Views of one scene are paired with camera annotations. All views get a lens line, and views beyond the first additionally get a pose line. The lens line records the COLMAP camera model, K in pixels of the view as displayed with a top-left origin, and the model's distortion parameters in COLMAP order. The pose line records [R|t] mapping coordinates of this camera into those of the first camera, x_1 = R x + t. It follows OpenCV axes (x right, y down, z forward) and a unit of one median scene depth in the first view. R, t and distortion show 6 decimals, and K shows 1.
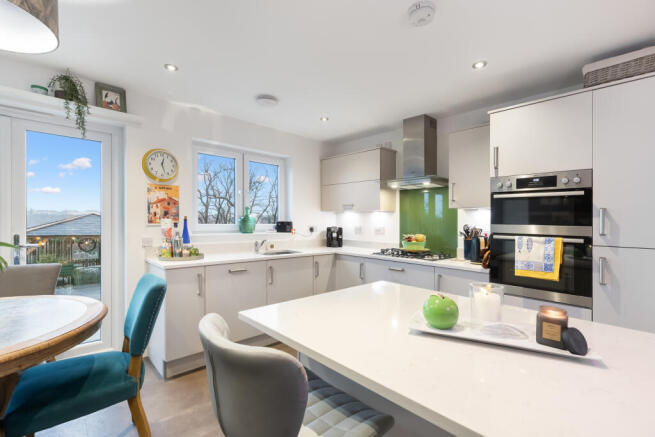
lens RADIAL K [[303.5, 0, 326.5], [0, 303.5, 232.0], [0, 0, 1]] dist [0.000301, 0.000602]
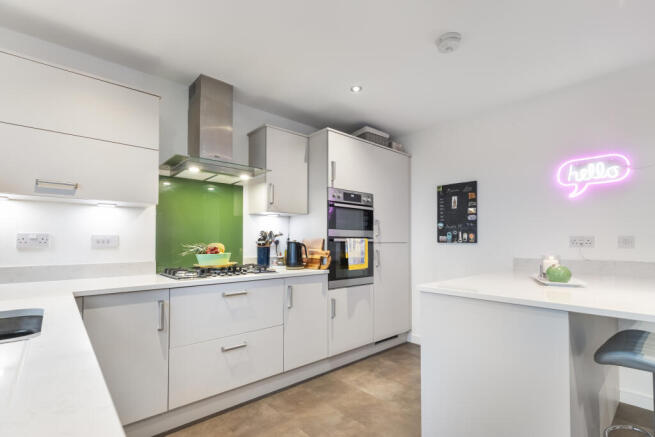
lens RADIAL K [[309.9, 0, 328.3], [0, 309.9, 236.9], [0, 0, 1]] dist [-0.000493, 0.000068]
pose [[0.011911, -0.000603, 0.999929, -0.483648], [0.038029, 0.999277, 0.000150, 0.002773], [-0.999206, 0.038024, 0.011926, 0.802645]]
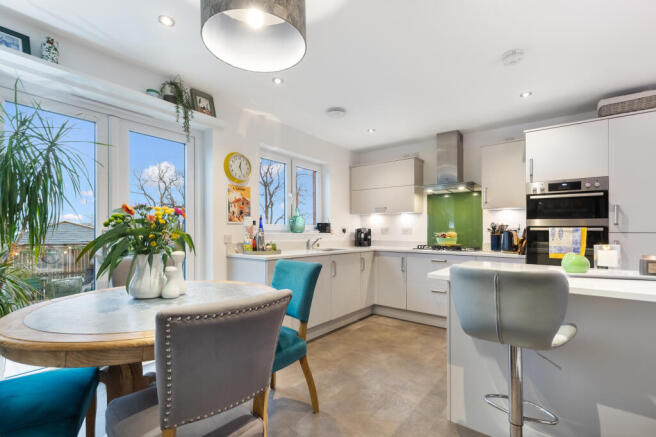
lens RADIAL K [[308.0, 0, 326.0], [0, 308.0, 243.9], [0, 0, 1]] dist [-0.000079, -0.000047]
pose [[0.989069, -0.013067, 0.146875, -0.389876], [0.012794, 0.999914, 0.002805, 0.050147], [-0.146899, -0.000895, 0.989151, -0.123231]]
